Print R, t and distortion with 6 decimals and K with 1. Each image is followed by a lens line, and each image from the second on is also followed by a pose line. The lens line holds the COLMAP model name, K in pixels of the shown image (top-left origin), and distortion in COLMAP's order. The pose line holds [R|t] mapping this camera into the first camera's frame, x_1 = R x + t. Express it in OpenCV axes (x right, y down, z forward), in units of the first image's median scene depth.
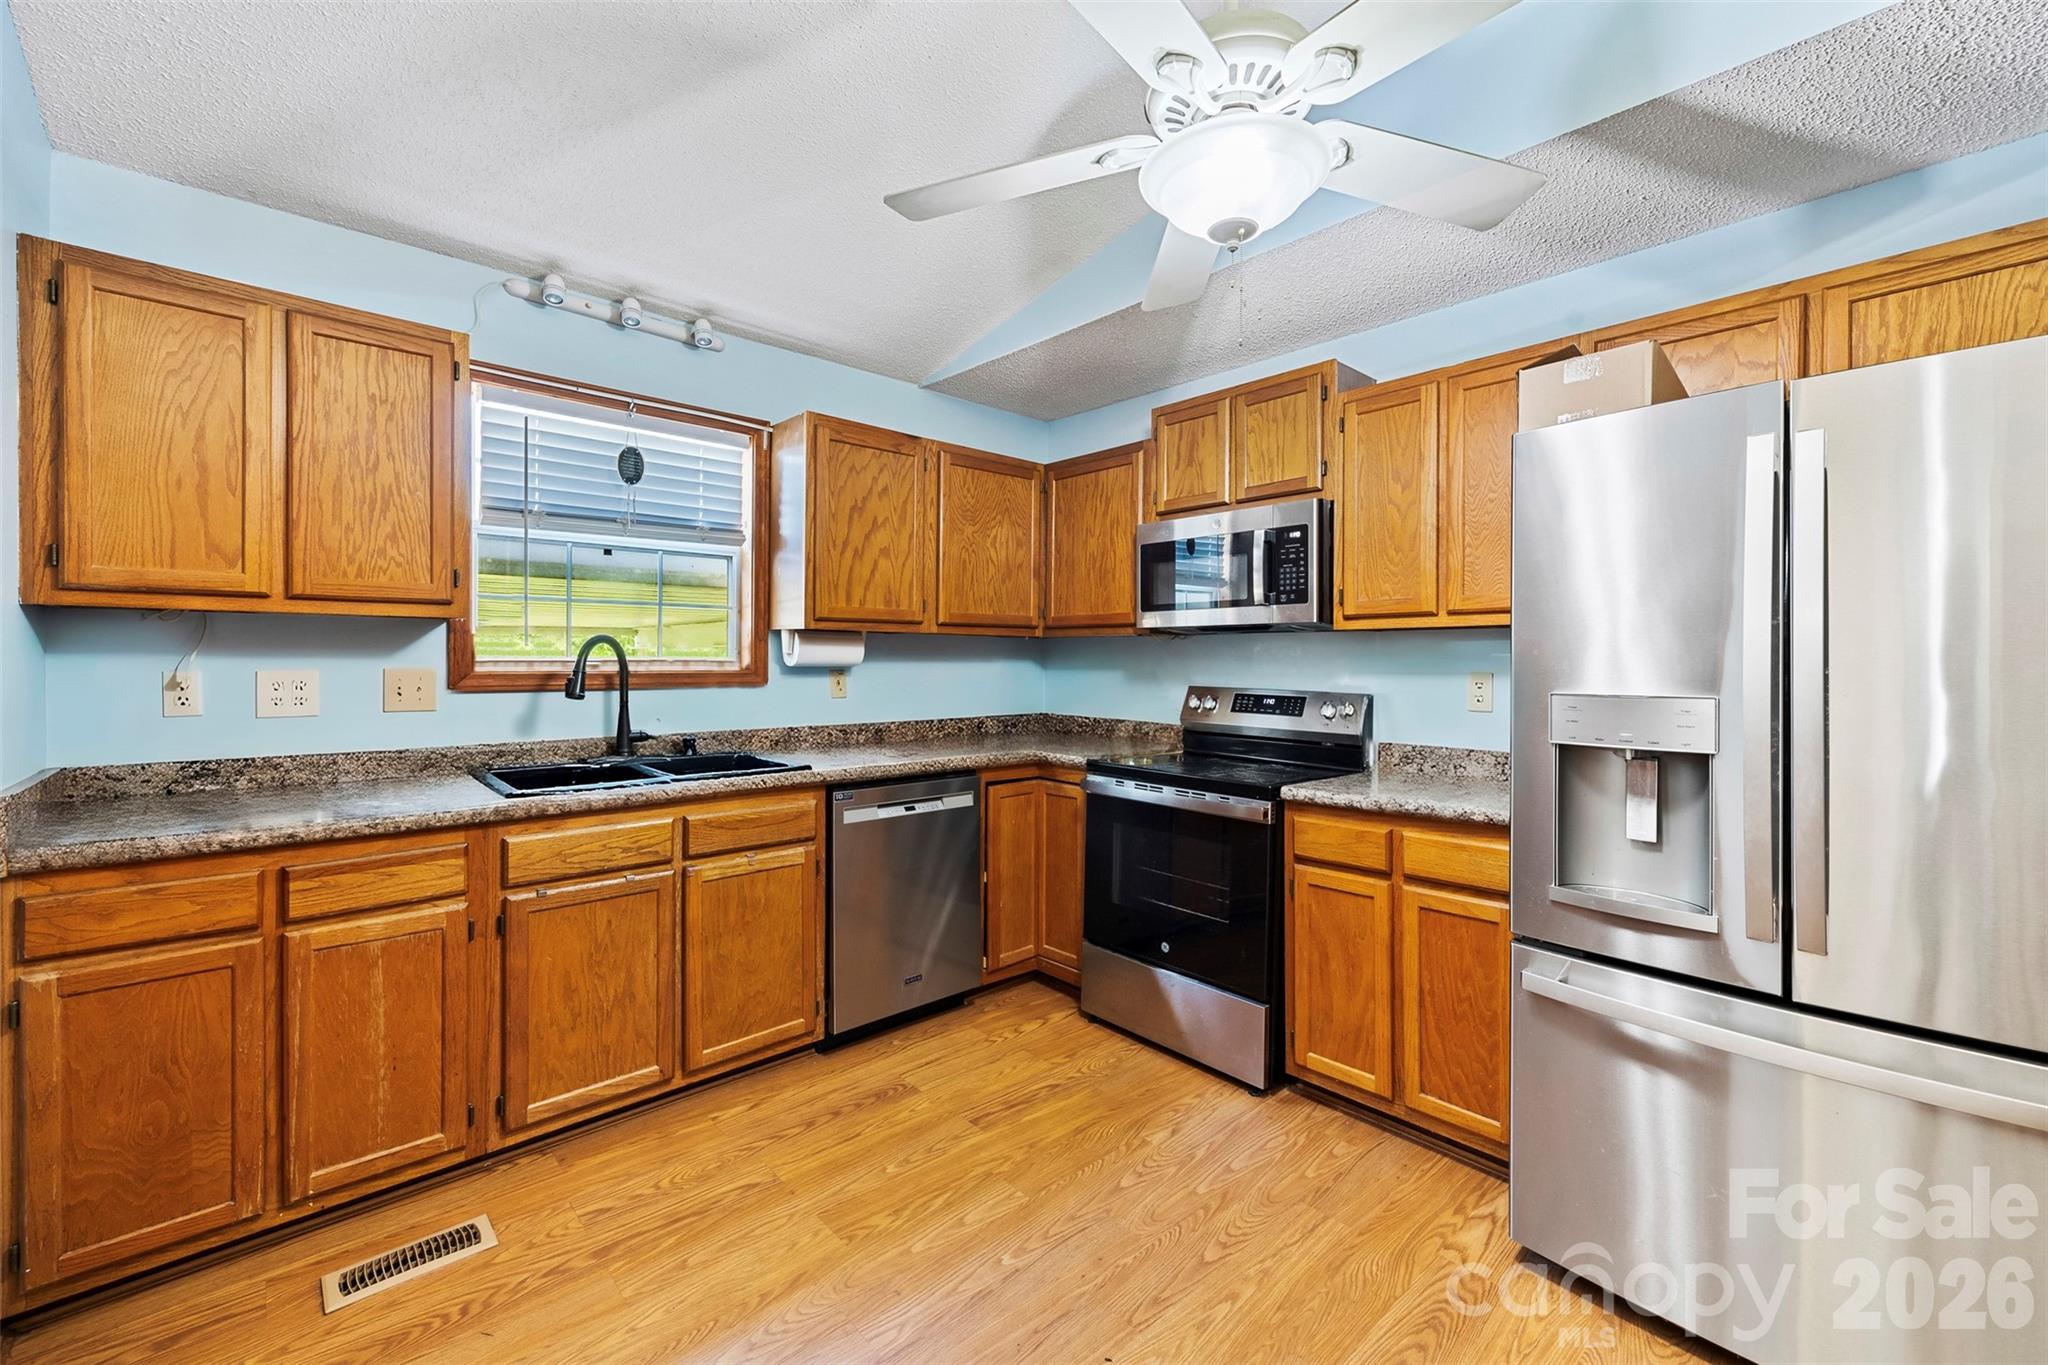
lens RADIAL K [[833.7, 0, 1040.1], [0, 833.7, 665.4], [0, 0, 1]] dist [0.004449, -0.000672]
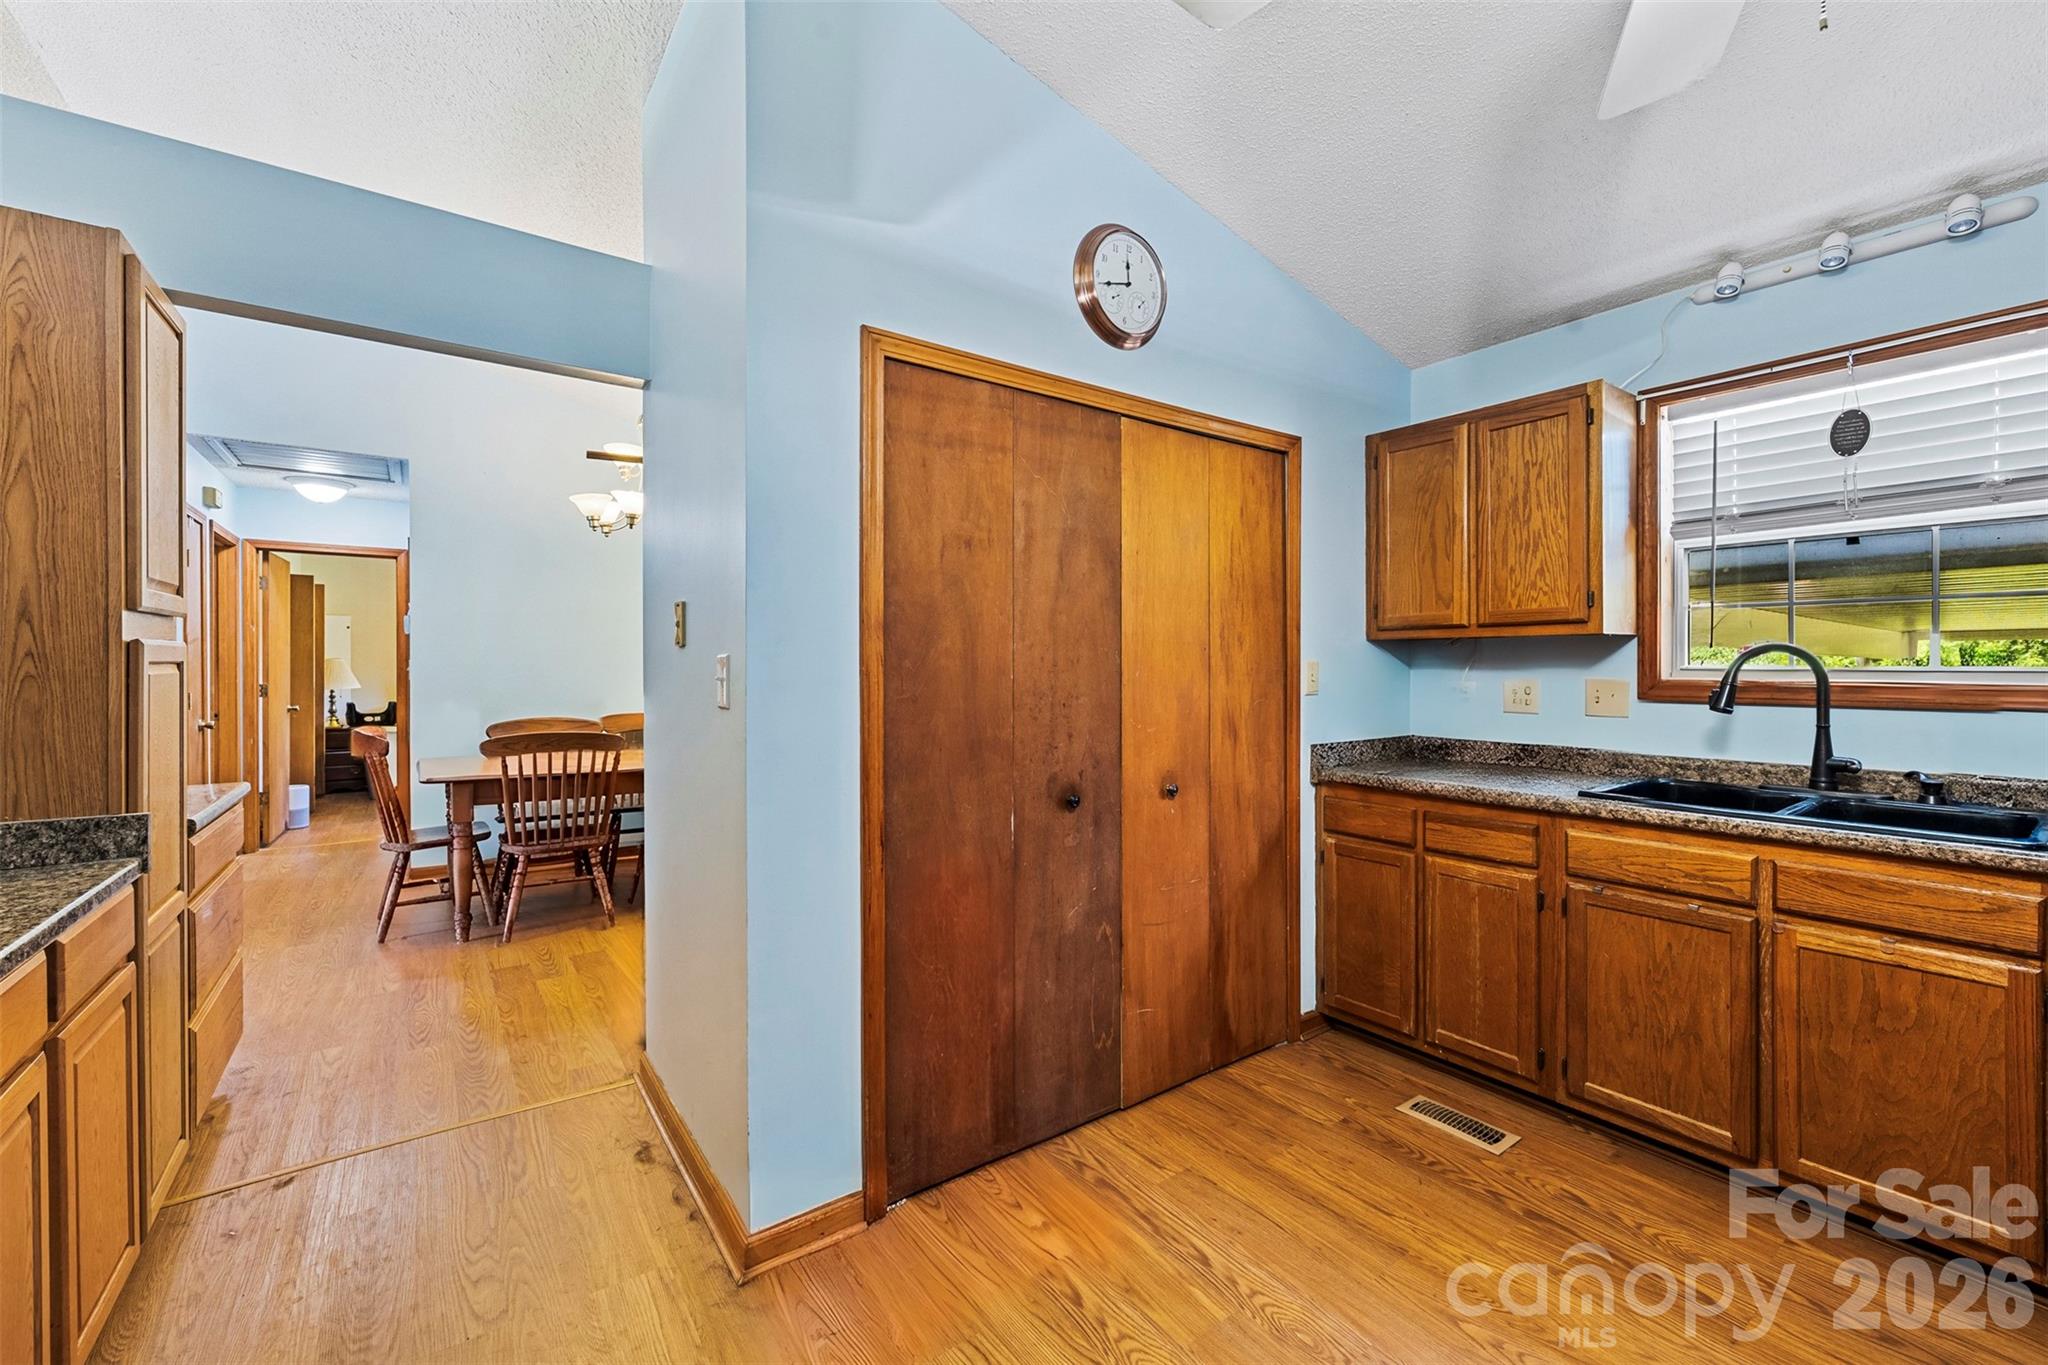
lens RADIAL K [[833.7, 0, 1040.0], [0, 833.7, 667.2], [0, 0, 1]] dist [0.004449, -0.000672]
pose [[-0.103811, -0.004532, -0.994587, 0.633452], [-0.007997, 0.999961, -0.003721, -0.001960], [0.994565, 0.007567, -0.103843, 0.472084]]
